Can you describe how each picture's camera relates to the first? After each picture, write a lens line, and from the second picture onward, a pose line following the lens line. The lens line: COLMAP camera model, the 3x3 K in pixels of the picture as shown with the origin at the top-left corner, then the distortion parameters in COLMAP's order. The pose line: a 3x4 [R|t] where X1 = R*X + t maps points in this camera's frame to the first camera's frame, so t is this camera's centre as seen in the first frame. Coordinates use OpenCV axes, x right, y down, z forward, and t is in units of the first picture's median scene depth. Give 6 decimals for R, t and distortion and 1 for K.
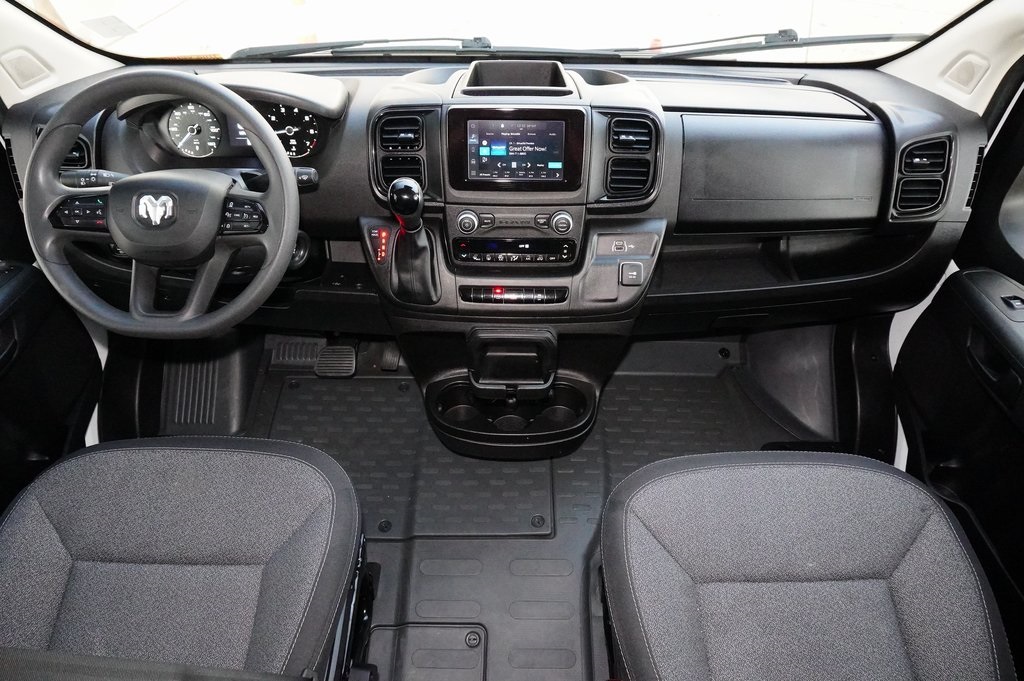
lens RADIAL K [[690.0, 0, 513.6], [0, 690.0, 348.2], [0, 0, 1]] dist [-0.059298, 0.027397]
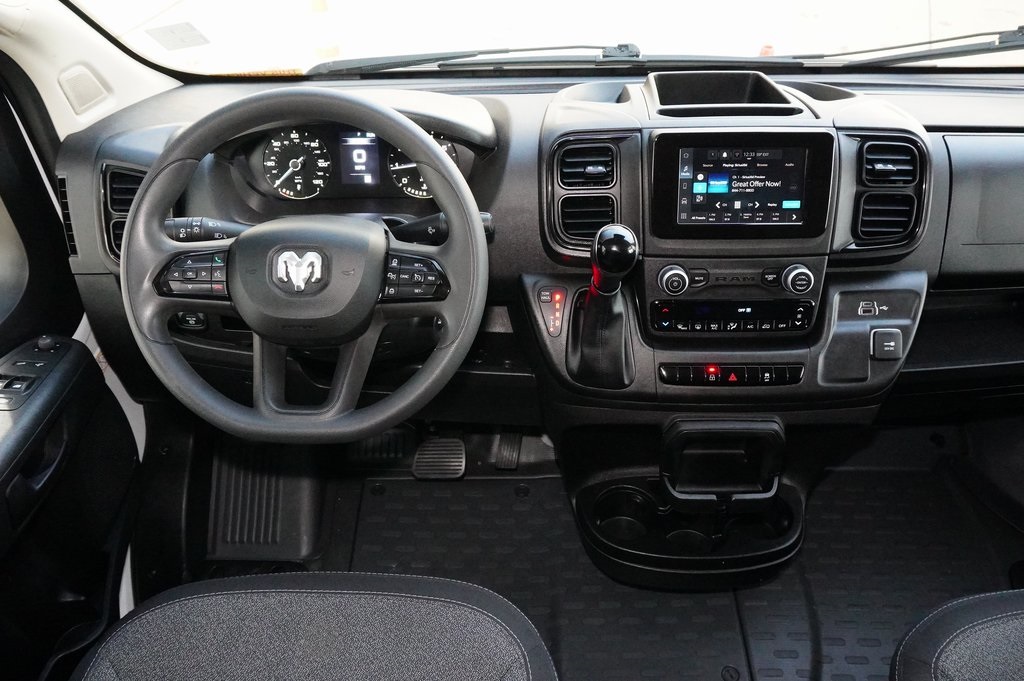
lens RADIAL K [[846.9, 0, 505.6], [0, 846.9, 346.2], [0, 0, 1]] dist [-0.032000, 0.011819]
pose [[0.999650, -0.014034, -0.022424, -0.219049], [0.011982, 0.995945, -0.089162, -0.027932], [0.023585, 0.088862, 0.995765, 0.070295]]
